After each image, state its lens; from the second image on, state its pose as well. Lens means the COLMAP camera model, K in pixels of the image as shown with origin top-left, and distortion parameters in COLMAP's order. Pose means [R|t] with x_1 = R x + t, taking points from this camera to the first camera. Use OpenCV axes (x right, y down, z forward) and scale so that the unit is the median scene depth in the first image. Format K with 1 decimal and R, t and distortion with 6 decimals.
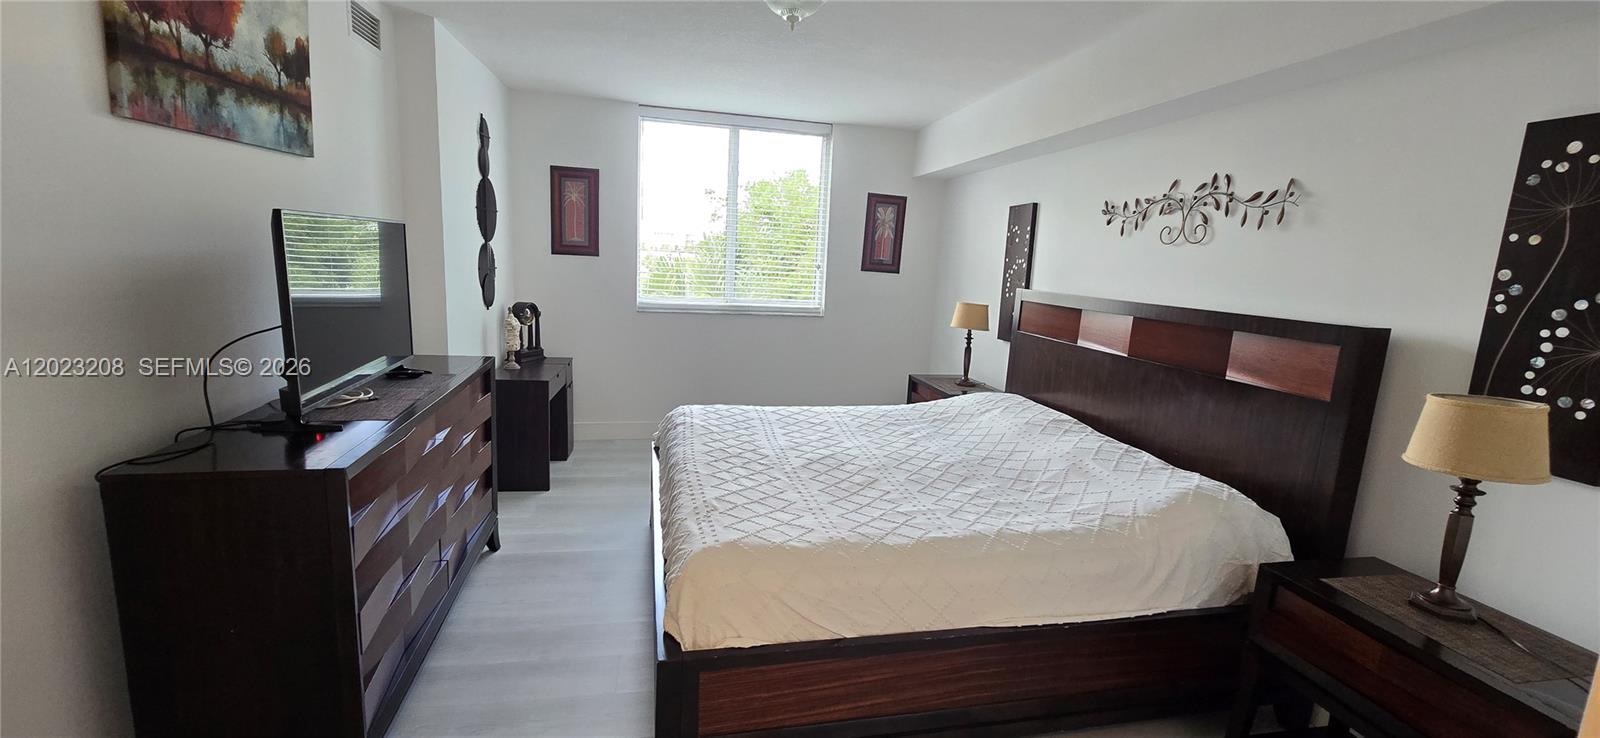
lens RADIAL K [[654.8, 0, 797.3], [0, 654.8, 369.7], [0, 0, 1]] dist [0.000269, -0.001667]
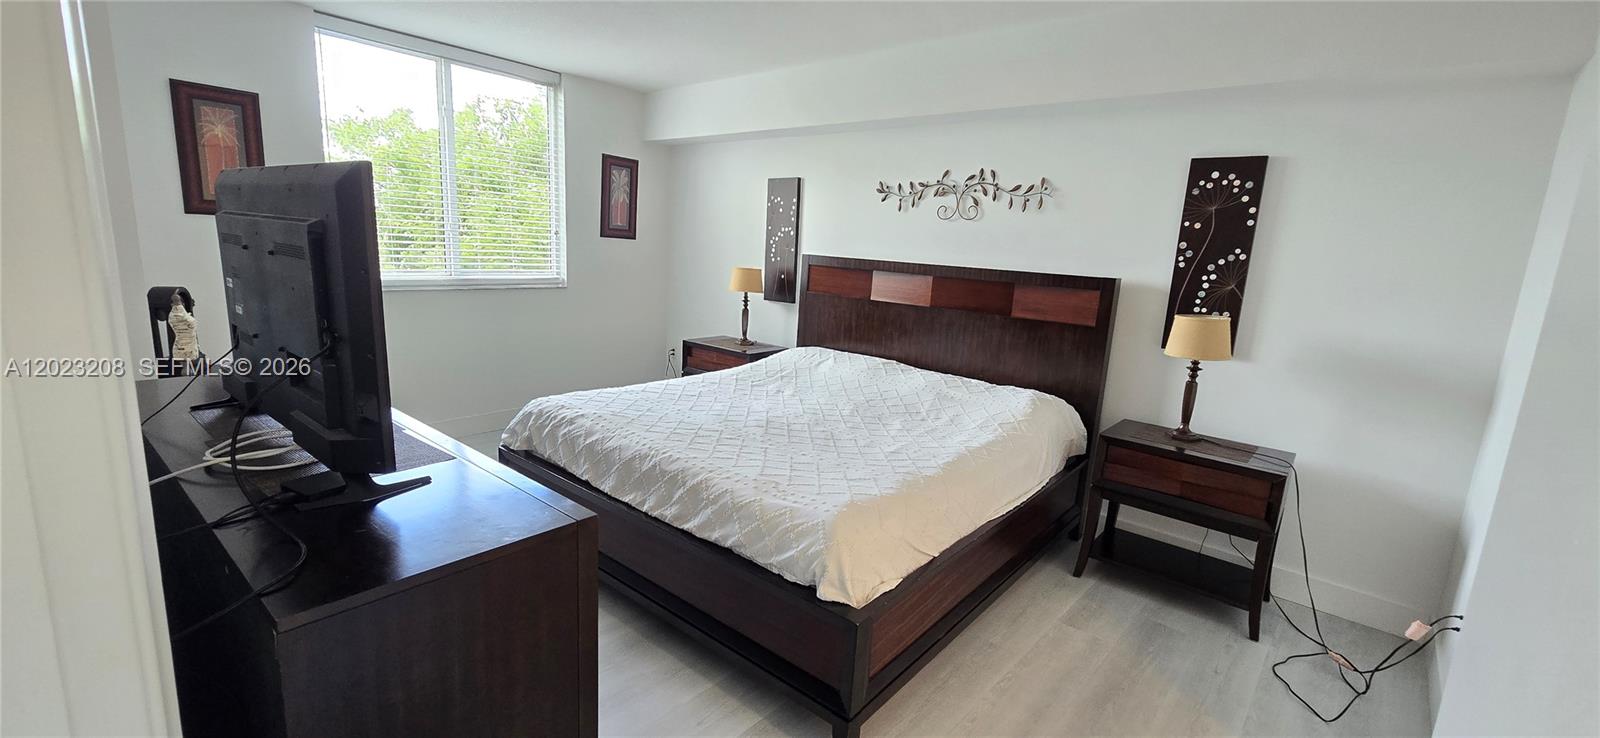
lens RADIAL K [[654.8, 0, 799.8], [0, 654.8, 368.6], [0, 0, 1]] dist [0.000269, -0.001667]
pose [[0.791008, -0.121584, 0.599602, -0.499648], [0.087219, 0.992454, 0.086182, -0.034678], [-0.605556, -0.015874, 0.795644, 0.130914]]
